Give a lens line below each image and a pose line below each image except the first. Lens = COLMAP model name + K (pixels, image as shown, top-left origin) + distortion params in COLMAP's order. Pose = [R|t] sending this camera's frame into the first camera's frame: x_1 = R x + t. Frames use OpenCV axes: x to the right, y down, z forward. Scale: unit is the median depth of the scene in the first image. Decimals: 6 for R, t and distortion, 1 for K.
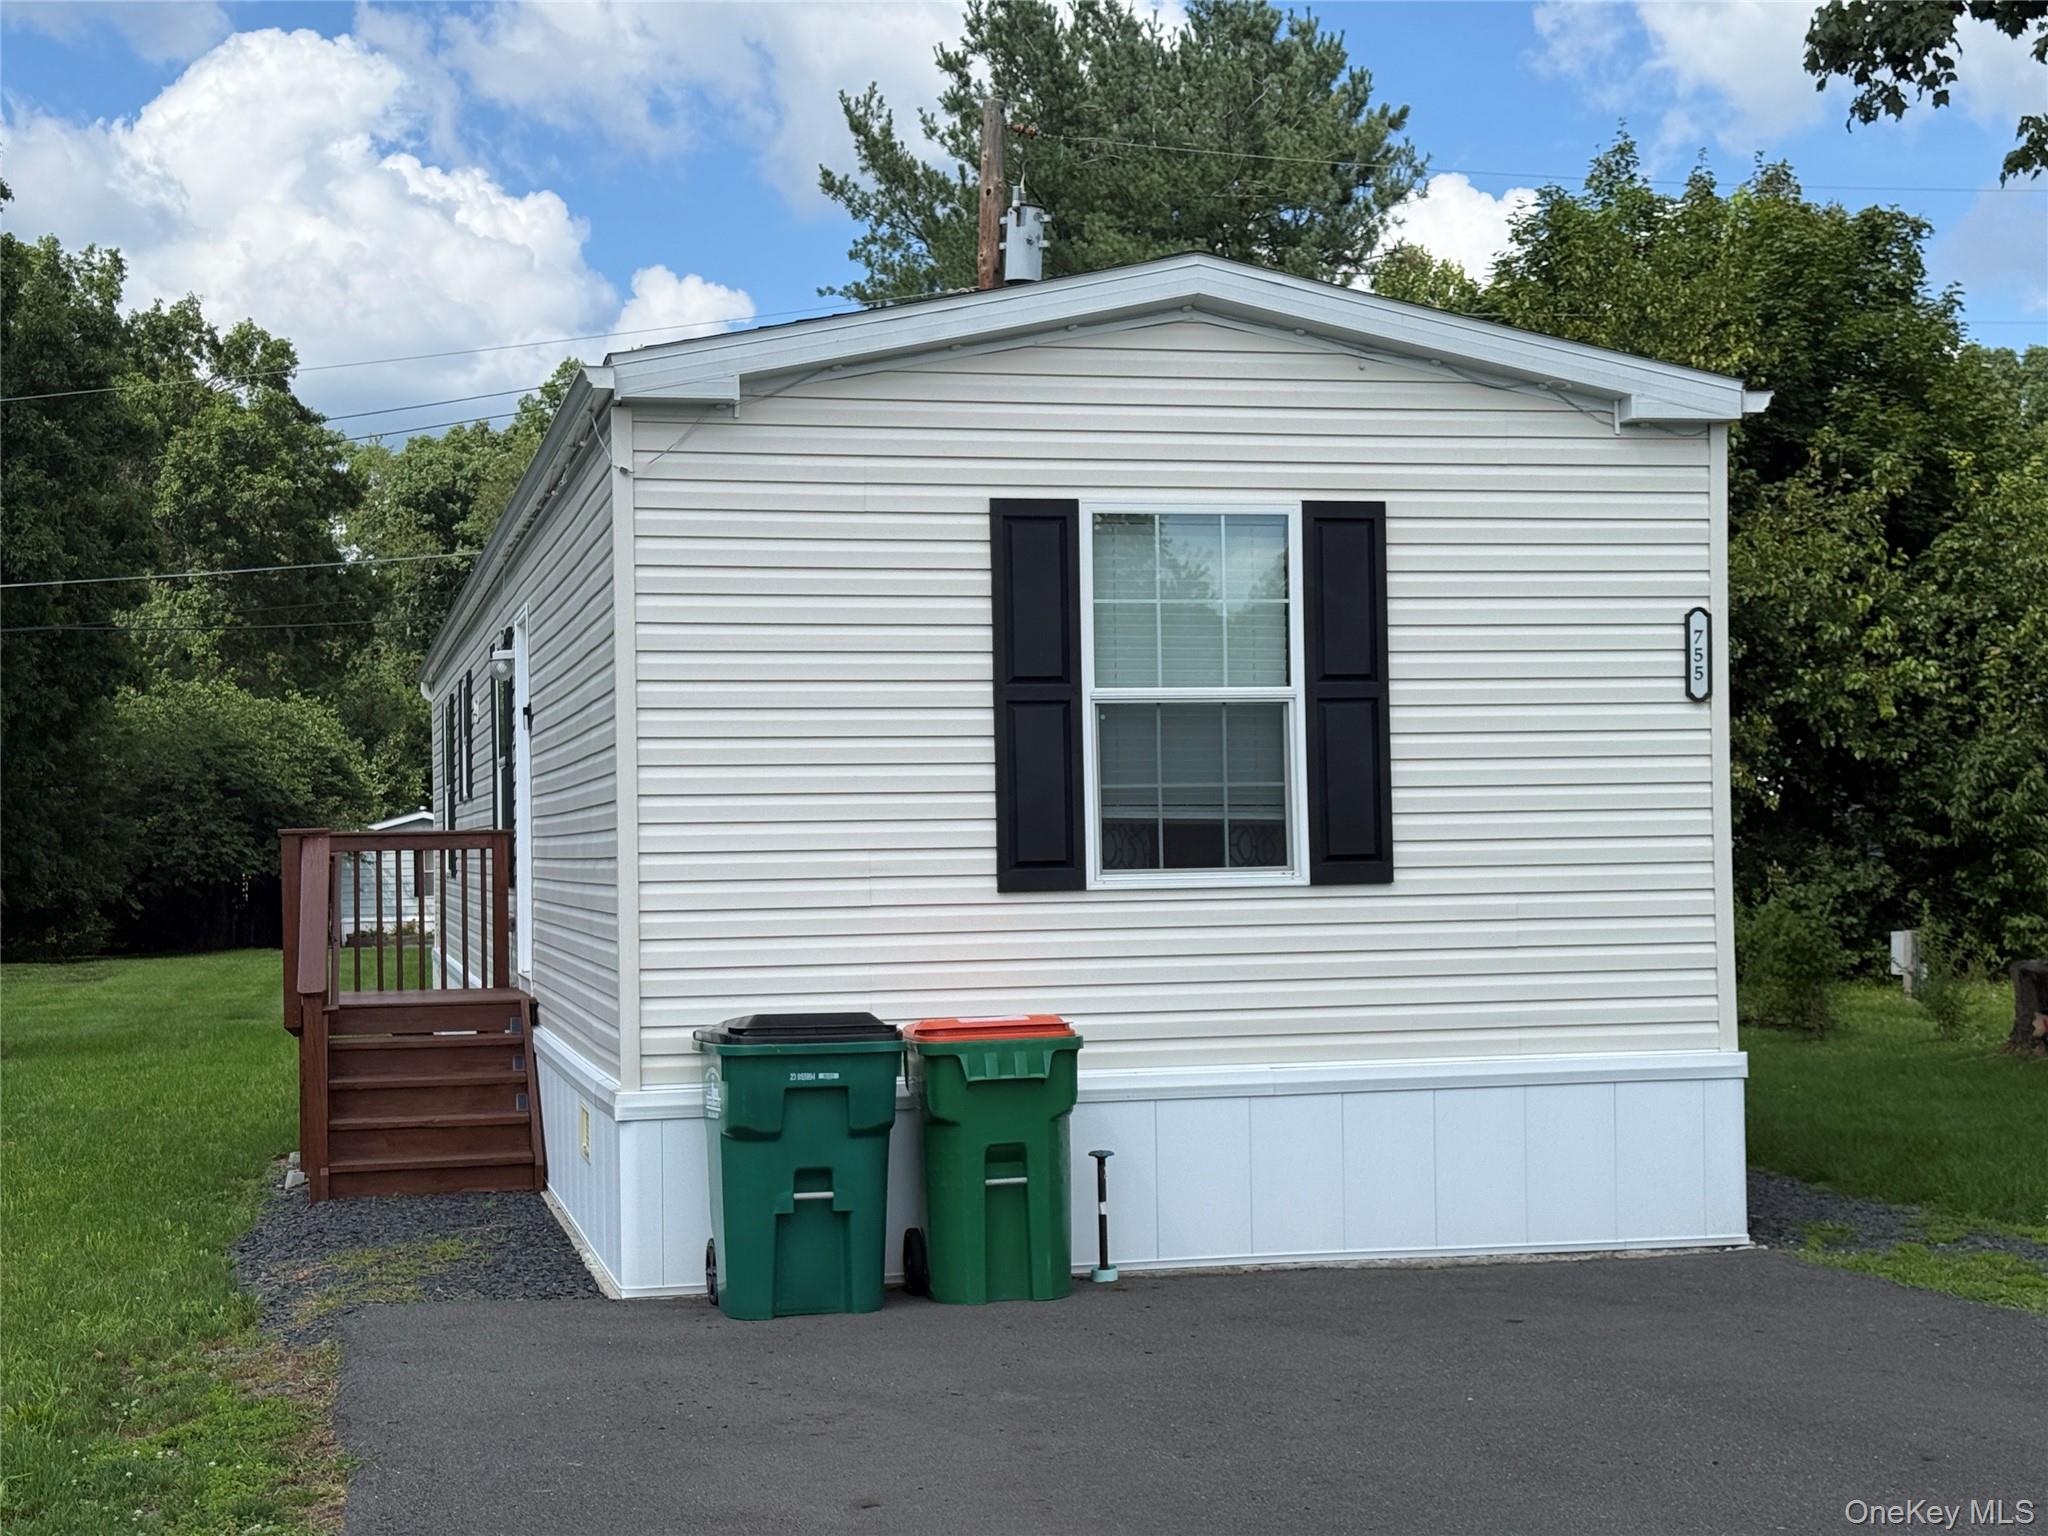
lens RADIAL K [[2894.8, 0, 1024.0], [0, 2894.8, 768.0], [0, 0, 1]] dist [0.090452, 0.017174]
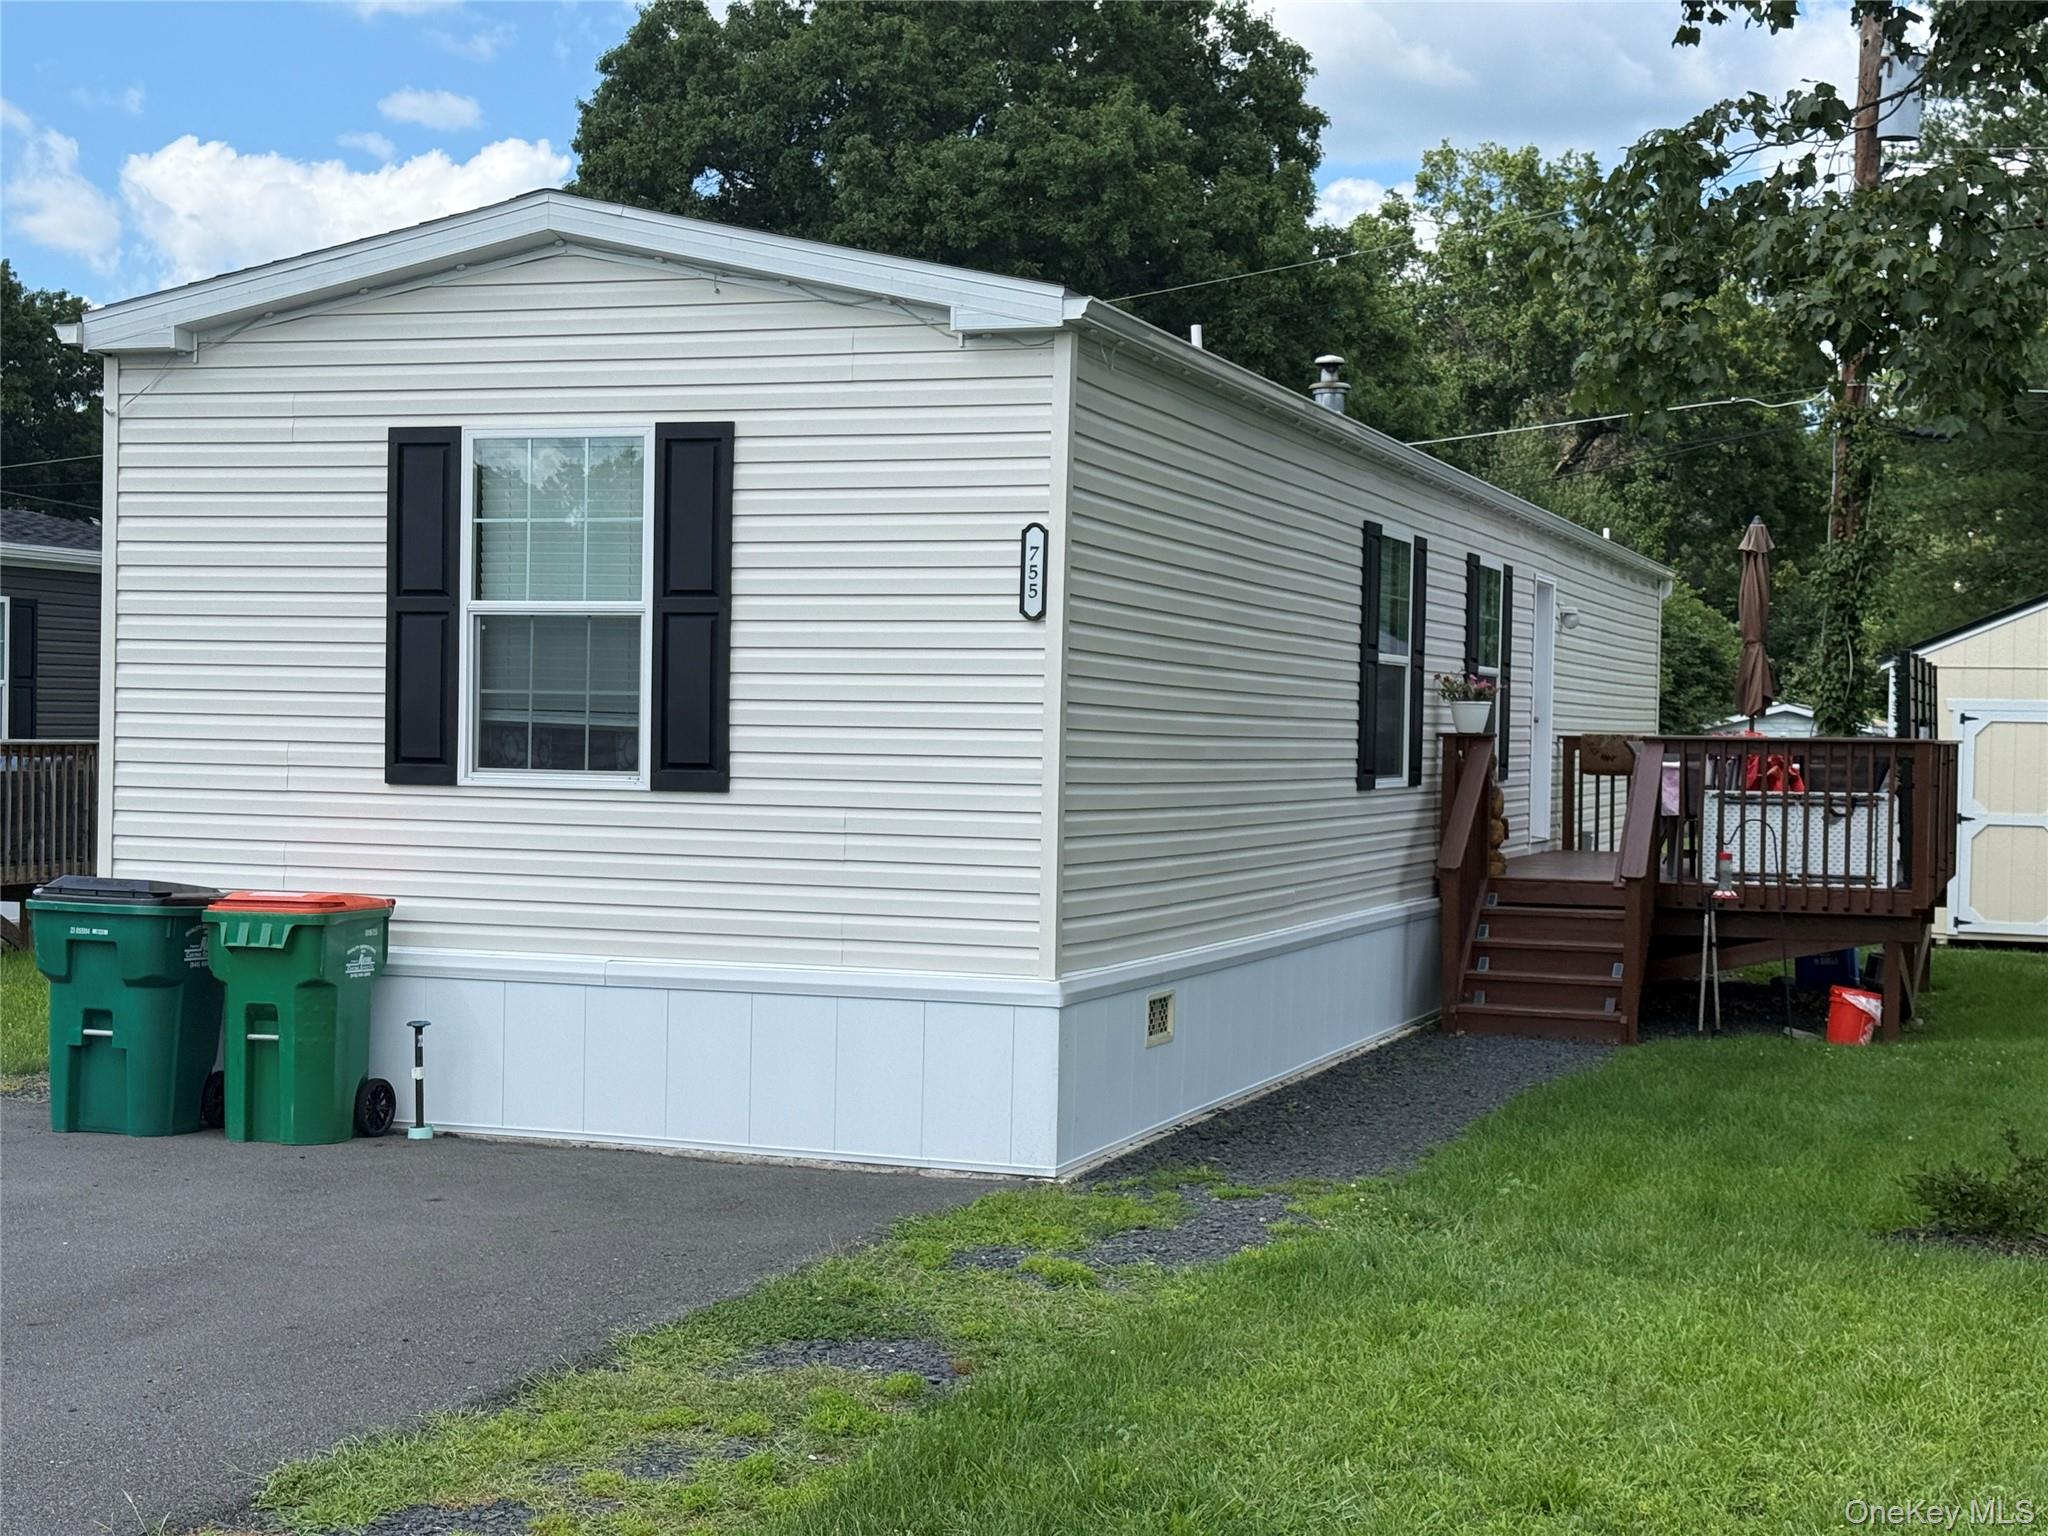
lens RADIAL K [[2869.2, 0, 1031.8], [0, 2869.2, 791.0], [0, 0, 1]] dist [0.186742, -0.381993]
pose [[0.835334, 0.044412, -0.547946, 0.785212], [-0.018576, 0.998443, 0.052606, -0.016949], [0.549429, -0.033765, 0.834858, 0.201700]]
